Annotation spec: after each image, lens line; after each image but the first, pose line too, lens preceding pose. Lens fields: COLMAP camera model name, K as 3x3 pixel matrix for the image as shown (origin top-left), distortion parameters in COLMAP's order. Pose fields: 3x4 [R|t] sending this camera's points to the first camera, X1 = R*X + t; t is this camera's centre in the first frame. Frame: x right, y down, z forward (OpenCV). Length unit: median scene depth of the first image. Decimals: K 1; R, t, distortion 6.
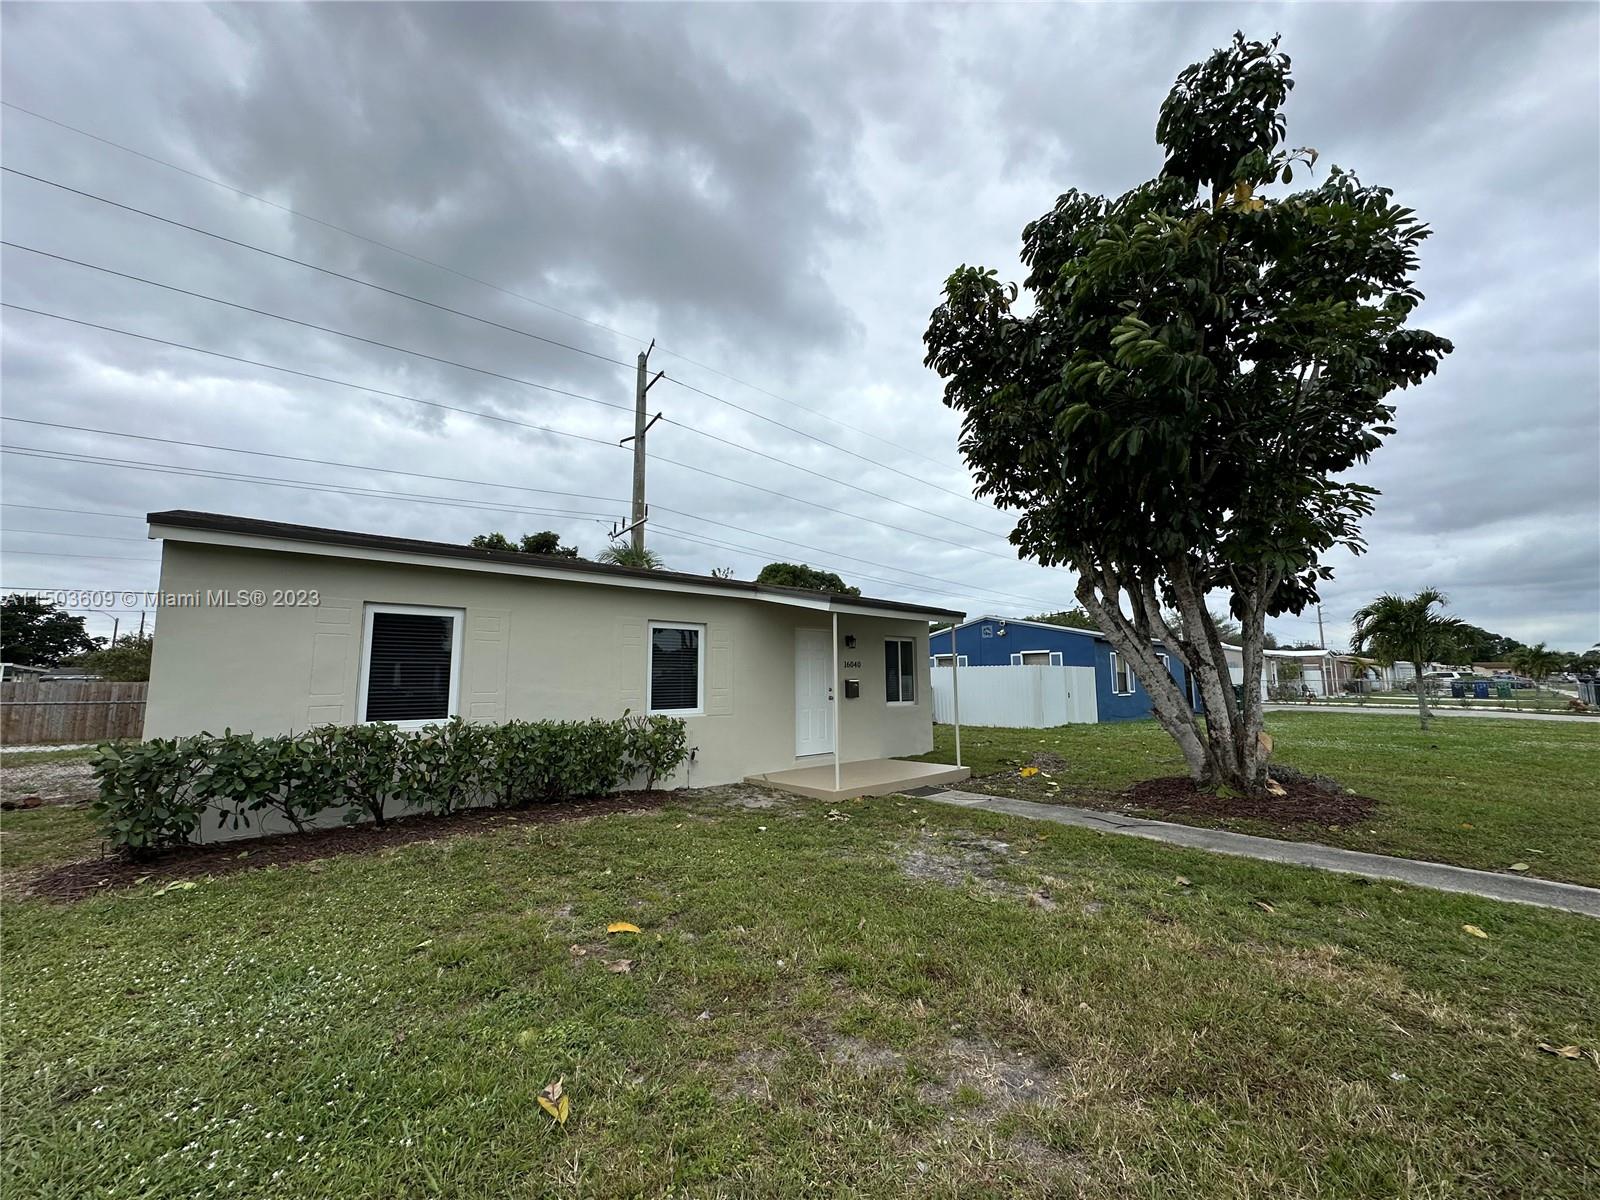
lens RADIAL K [[635.6, 0, 800.0], [0, 635.6, 600.0], [0, 0, 1]] dist [-0.001704, -0.000001]
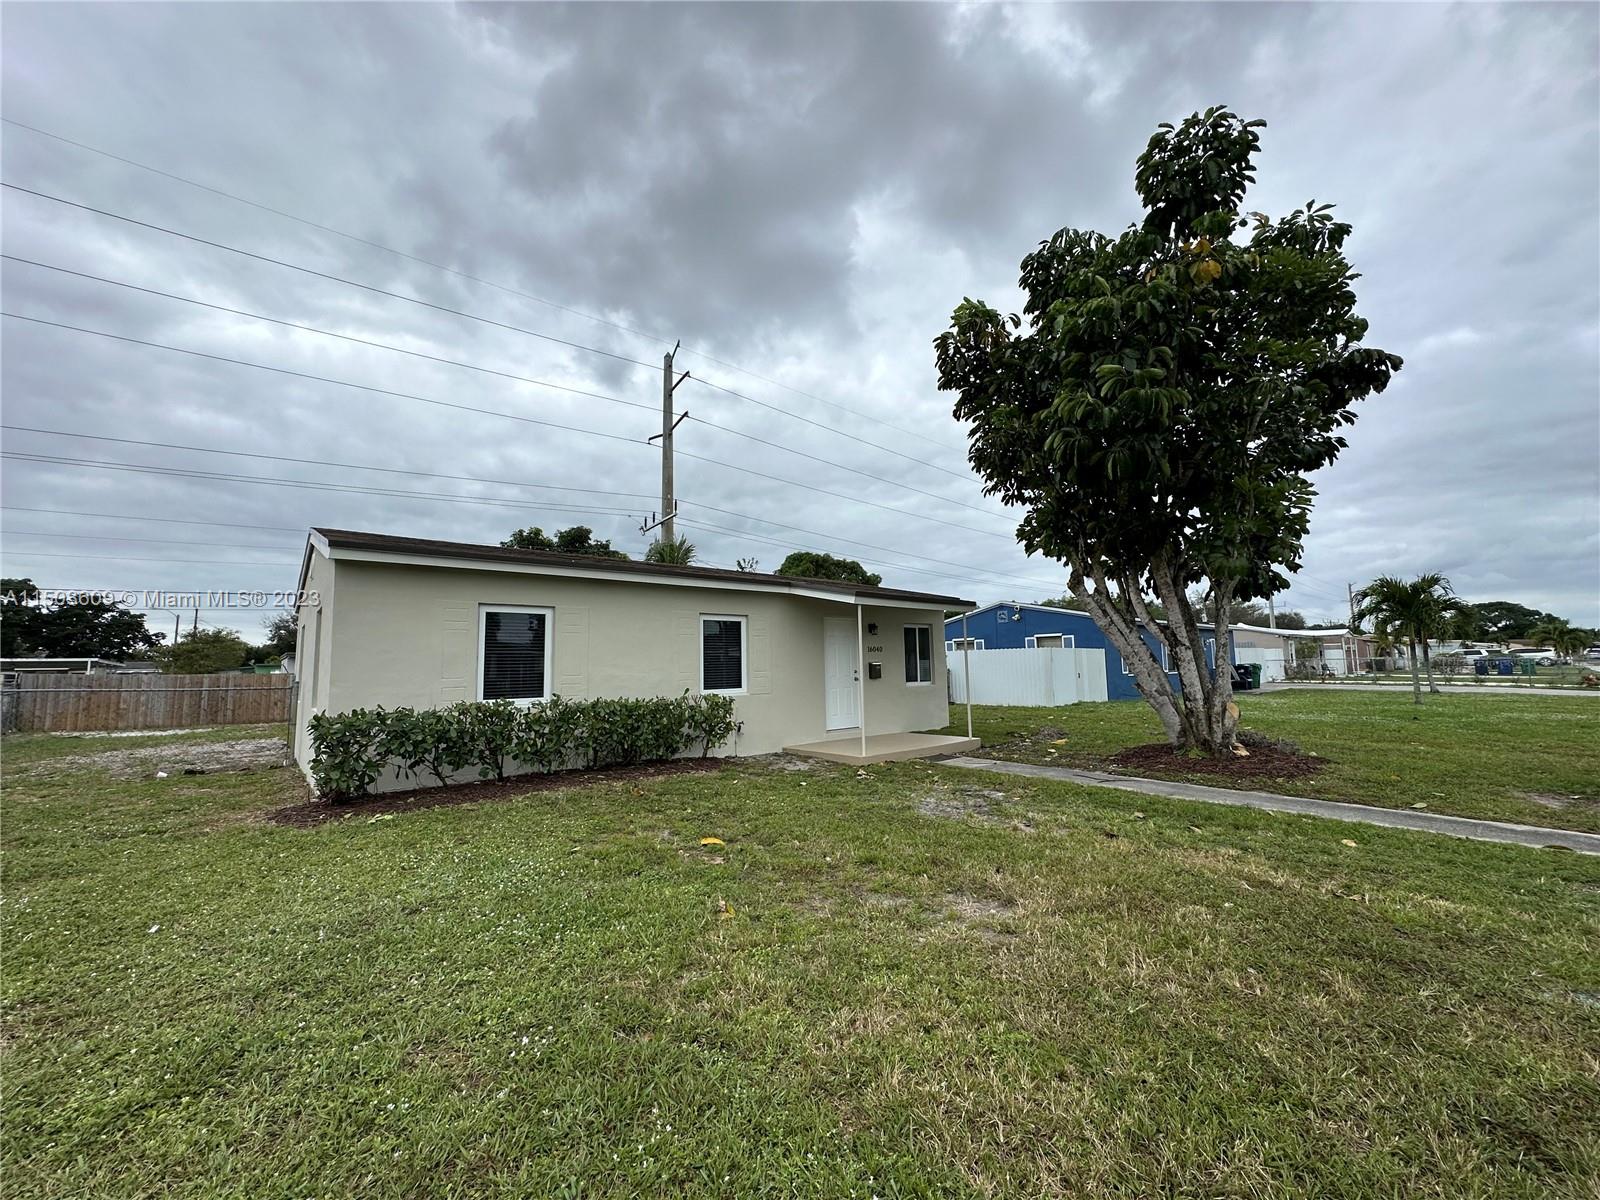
lens RADIAL K [[635.6, 0, 800.0], [0, 635.6, 600.0], [0, 0, 1]] dist [-0.001704, -0.000001]
pose [[0.999348, -0.015473, -0.032616, -0.016143], [0.016187, 0.999633, 0.021729, -0.016376], [0.032268, -0.022242, 0.999232, -0.170831]]
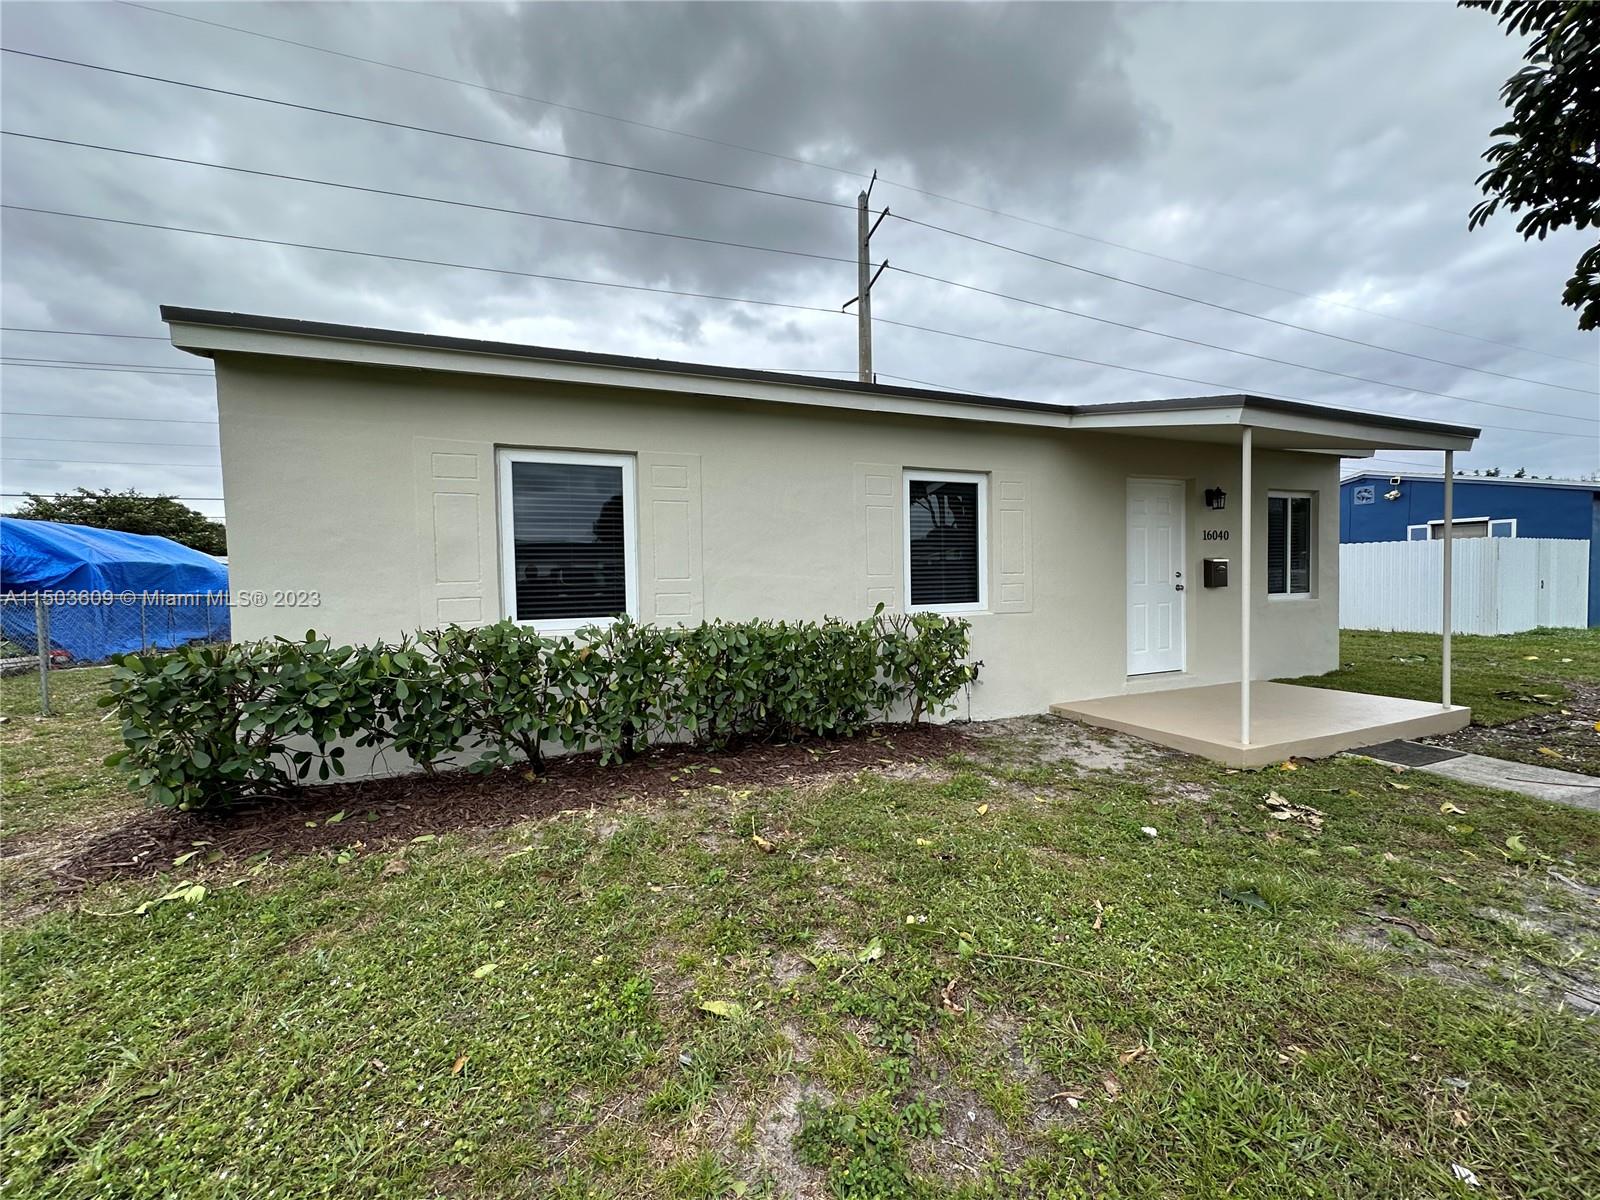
lens RADIAL K [[635.6, 0, 800.0], [0, 635.6, 600.0], [0, 0, 1]] dist [-0.001704, -0.000001]
pose [[0.937730, 0.001706, -0.347362, -0.118058], [0.055208, 0.986545, 0.153883, 0.062244], [0.342951, -0.163478, 0.925019, 0.363833]]
